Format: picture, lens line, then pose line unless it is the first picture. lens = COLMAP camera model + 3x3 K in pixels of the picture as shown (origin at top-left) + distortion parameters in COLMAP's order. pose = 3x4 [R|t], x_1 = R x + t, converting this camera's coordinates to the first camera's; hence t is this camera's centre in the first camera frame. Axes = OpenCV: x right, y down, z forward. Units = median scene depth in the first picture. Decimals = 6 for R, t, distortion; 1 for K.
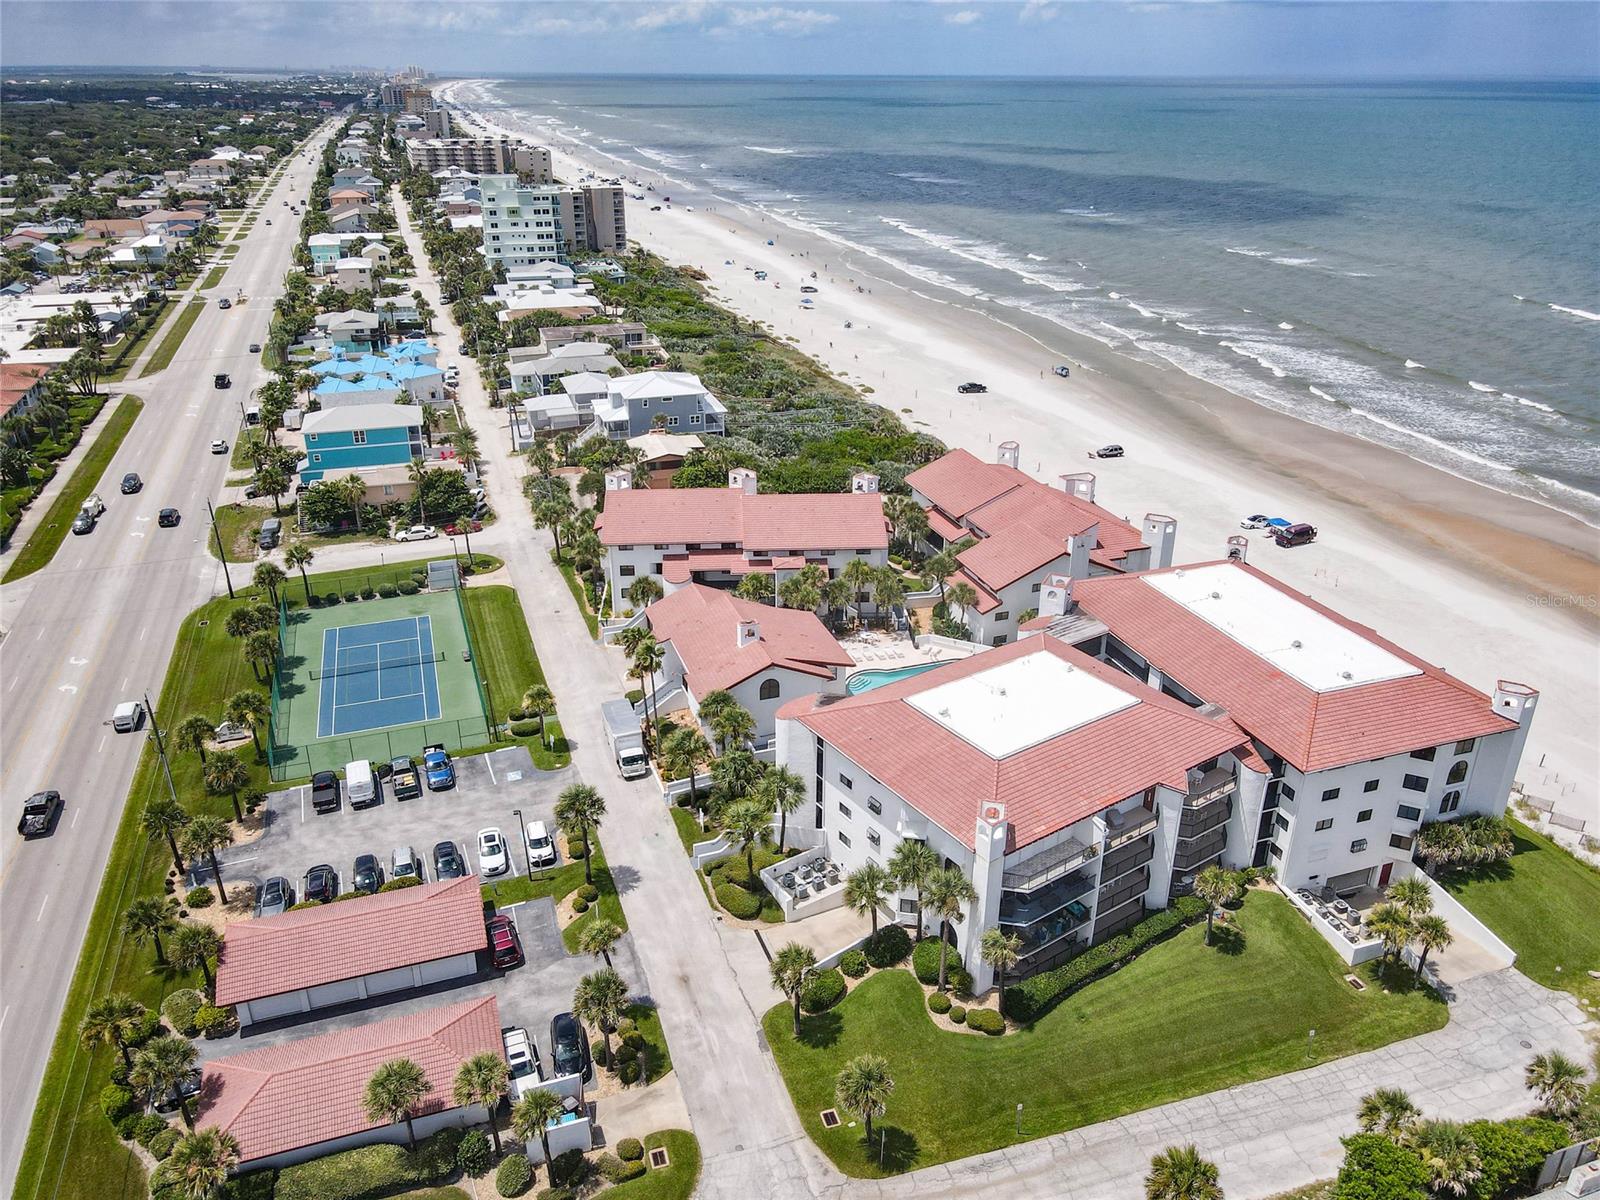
lens RADIAL K [[1170.8, 0, 793.8], [0, 1170.8, 594.0], [0, 0, 1]] dist [0.009904, 0.008238]
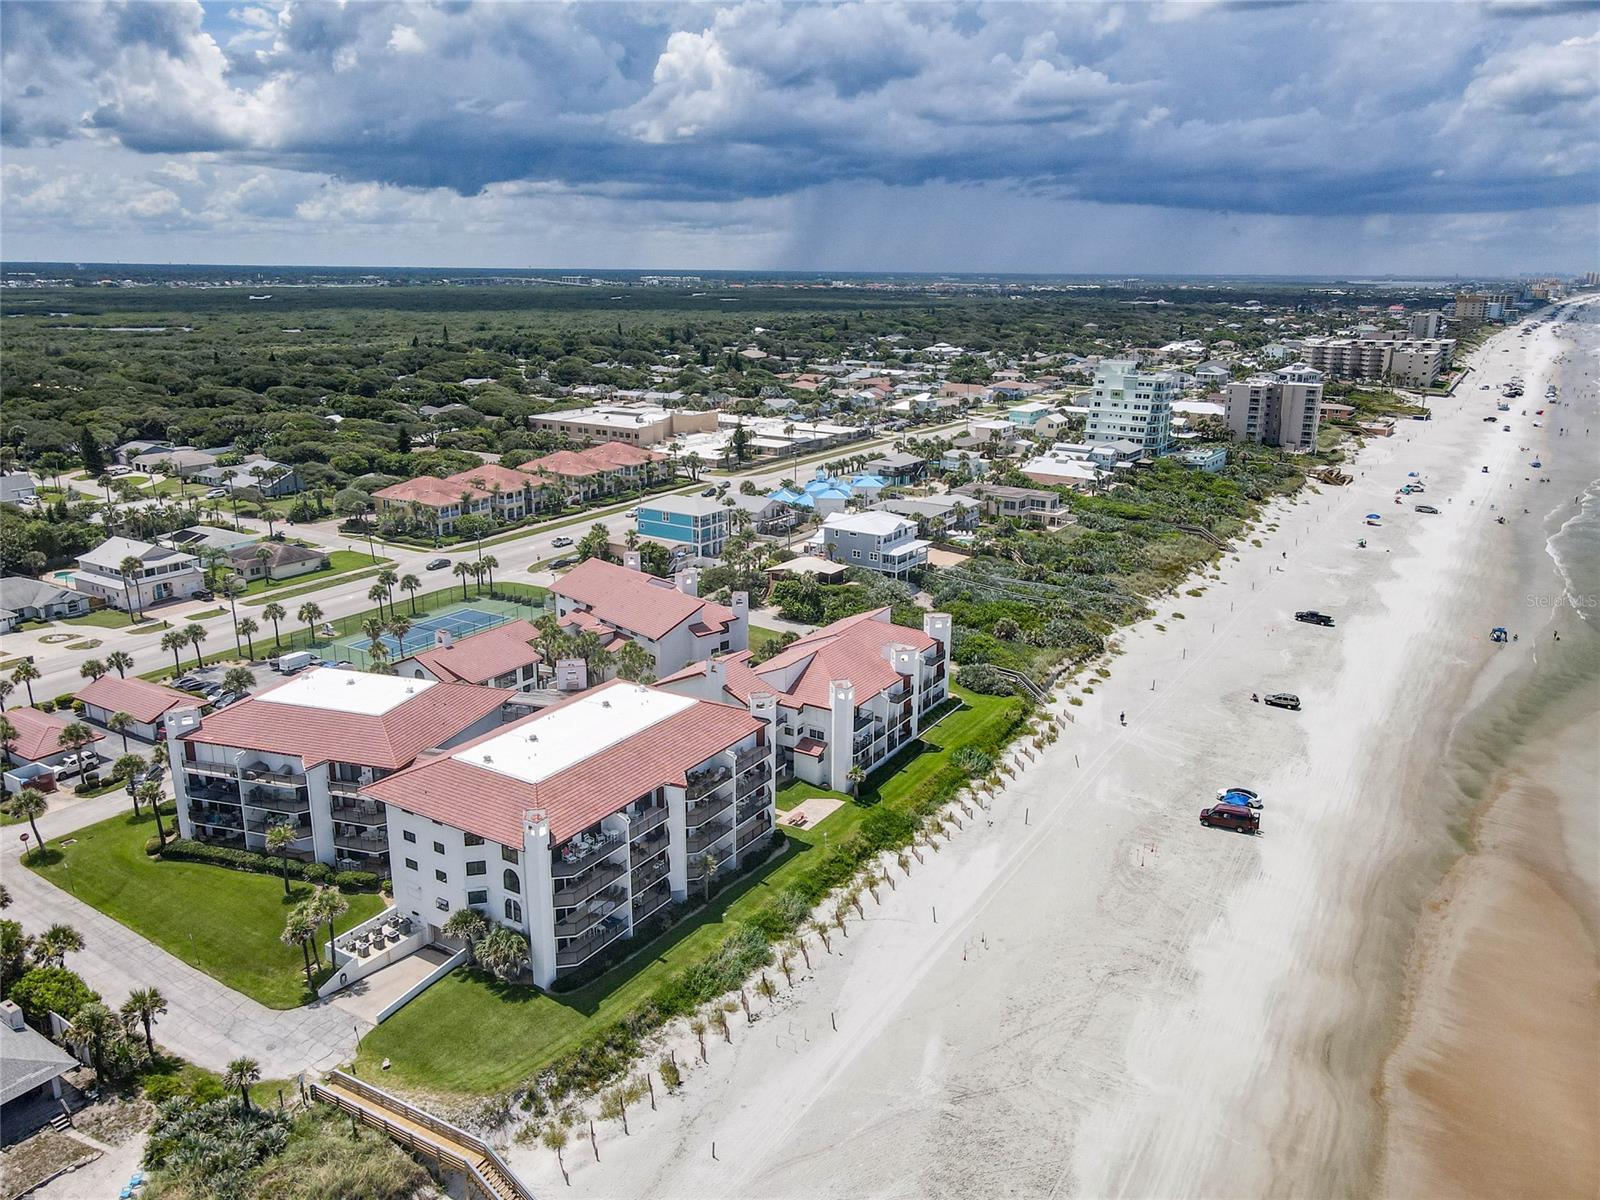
lens RADIAL K [[1170.8, 0, 793.8], [0, 1170.8, 594.0], [0, 0, 1]] dist [0.009904, 0.008238]
pose [[0.626871, 0.211271, -0.749932, 0.920653], [-0.324599, 0.945839, -0.004871, -0.106742], [0.708286, 0.246480, 0.661497, 0.258031]]
